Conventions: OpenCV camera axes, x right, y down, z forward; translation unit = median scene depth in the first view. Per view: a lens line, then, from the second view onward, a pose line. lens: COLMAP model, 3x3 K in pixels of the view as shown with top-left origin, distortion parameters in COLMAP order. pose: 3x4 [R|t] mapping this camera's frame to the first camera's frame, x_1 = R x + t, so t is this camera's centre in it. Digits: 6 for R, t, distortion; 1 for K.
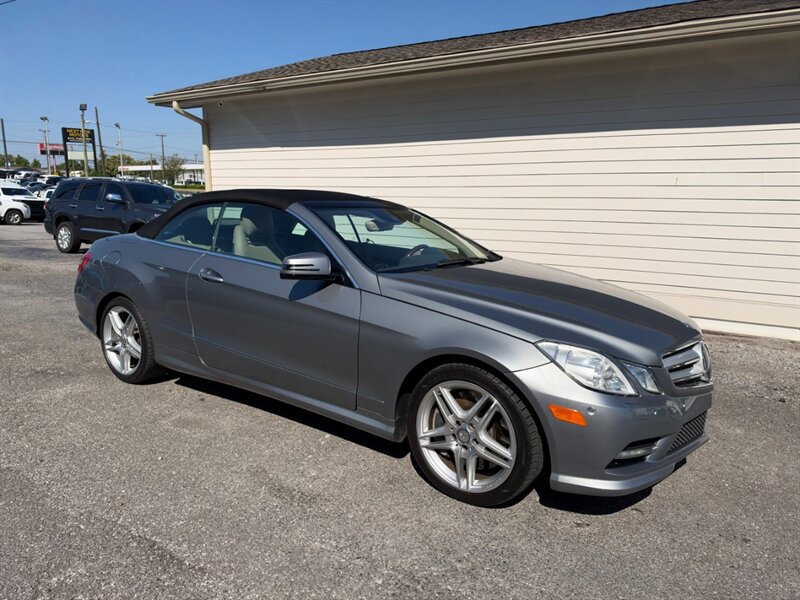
lens RADIAL K [[597.8, 0, 395.0], [0, 597.8, 282.7], [0, 0, 1]] dist [-0.007816, -0.010981]
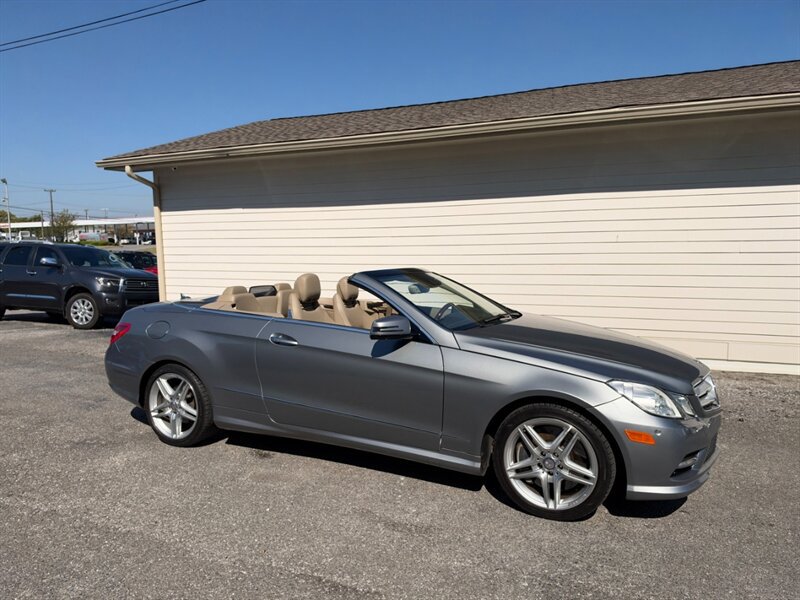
lens RADIAL K [[604.3, 0, 393.2], [0, 604.3, 268.5], [0, 0, 1]] dist [-0.012848, -0.005228]
pose [[0.986020, -0.027969, 0.164262, -0.342713], [0.045401, 0.993609, -0.103344, -0.021694], [-0.160322, 0.109357, 0.980988, -0.174923]]
